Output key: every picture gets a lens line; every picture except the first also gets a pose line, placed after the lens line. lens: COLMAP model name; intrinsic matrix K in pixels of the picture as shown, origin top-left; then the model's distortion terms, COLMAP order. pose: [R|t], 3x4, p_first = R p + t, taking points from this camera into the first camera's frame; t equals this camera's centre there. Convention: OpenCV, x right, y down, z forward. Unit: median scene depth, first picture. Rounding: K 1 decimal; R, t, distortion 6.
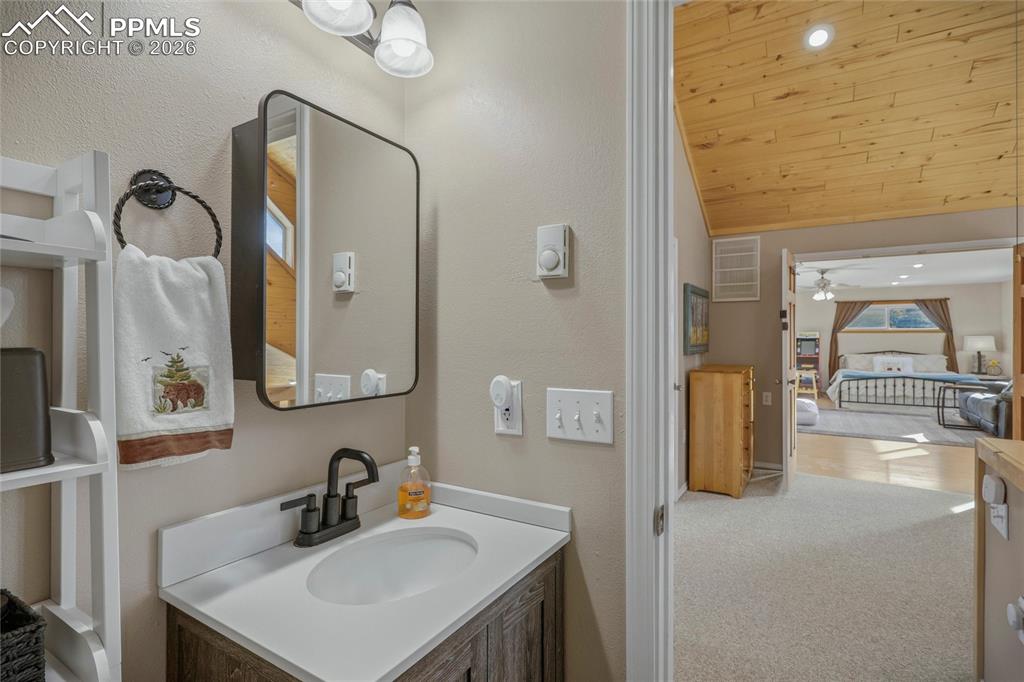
lens RADIAL K [[488.3, 0, 512.0], [0, 488.3, 341.0], [0, 0, 1]] dist [-0.004747, -0.000650]
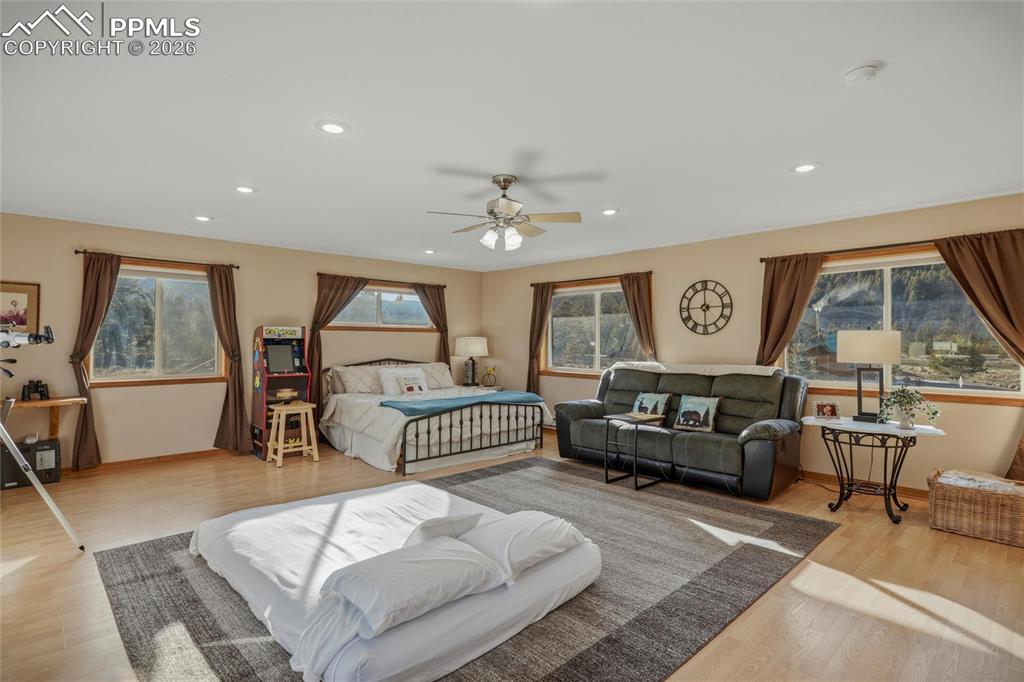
lens RADIAL K [[514.1, 0, 512.0], [0, 514.1, 341.0], [0, 0, 1]] dist [-0.000229, 0.000012]
pose [[0.252250, -0.000057, 0.967662, 0.174027], [-0.001051, 0.999999, 0.000333, -0.004407], [-0.967661, -0.001101, 0.252250, 0.727737]]
